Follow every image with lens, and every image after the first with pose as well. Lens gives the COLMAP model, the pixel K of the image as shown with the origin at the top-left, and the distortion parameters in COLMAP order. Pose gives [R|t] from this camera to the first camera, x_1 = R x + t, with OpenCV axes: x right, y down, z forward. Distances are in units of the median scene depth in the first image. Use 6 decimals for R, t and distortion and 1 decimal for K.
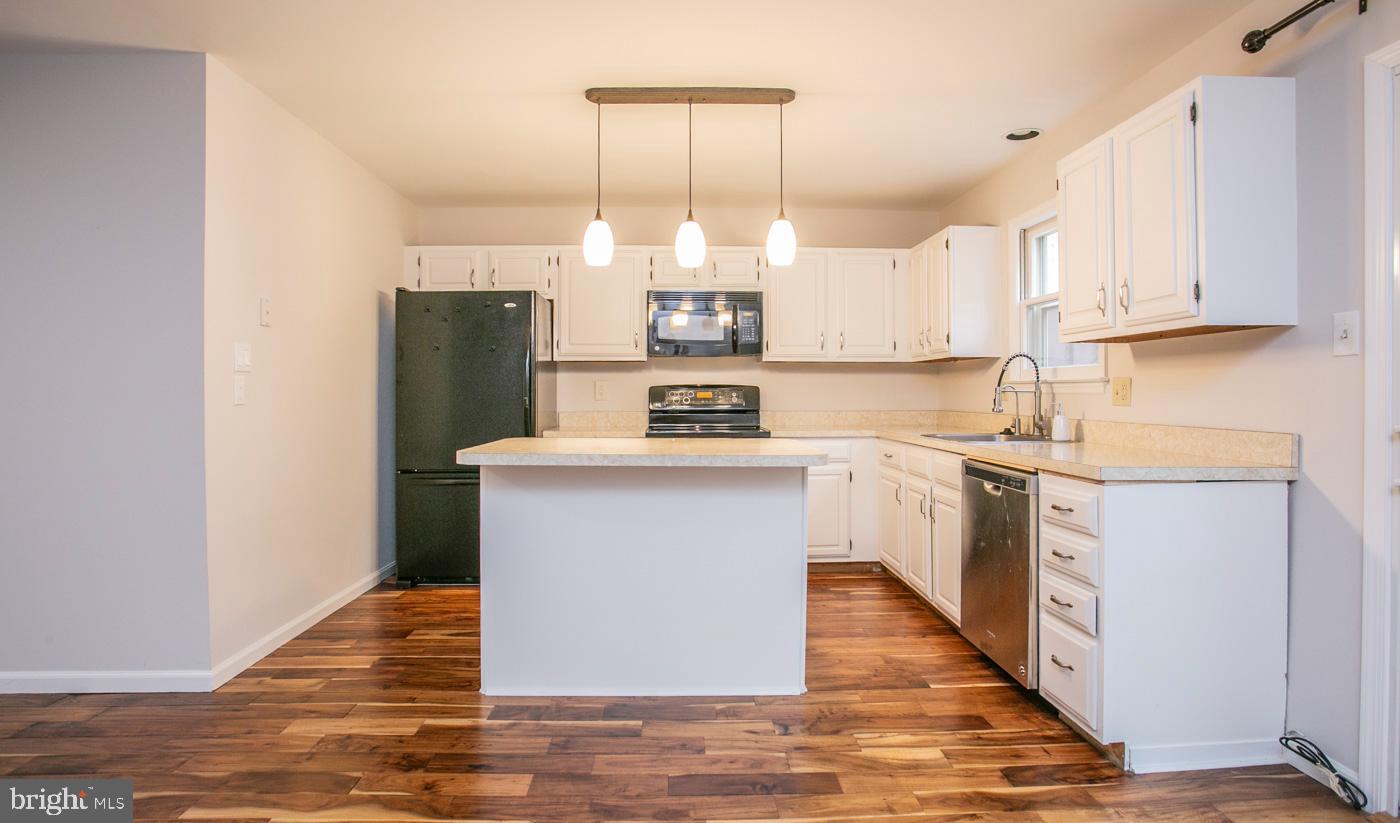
lens RADIAL K [[735.1, 0, 706.9], [0, 735.1, 387.4], [0, 0, 1]] dist [-0.038273, 0.015666]
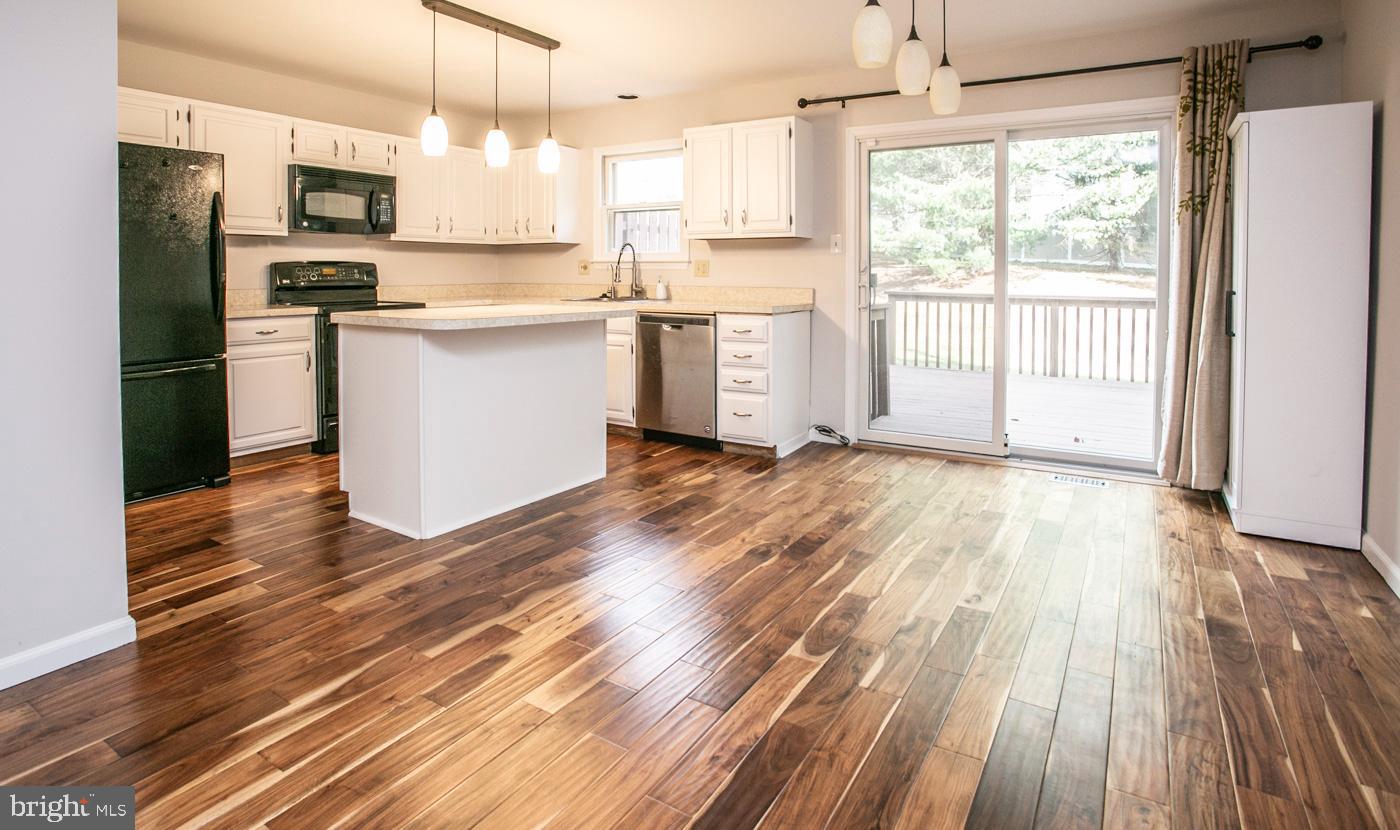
lens RADIAL K [[800.4, 0, 619.2], [0, 800.4, 281.9], [0, 0, 1]] dist [0.005116, 0.000402]
pose [[0.584349, -0.011618, 0.811420, -0.698662], [-0.006288, 0.999803, 0.018844, 0.001550], [-0.811478, -0.016113, 0.584160, 0.030071]]
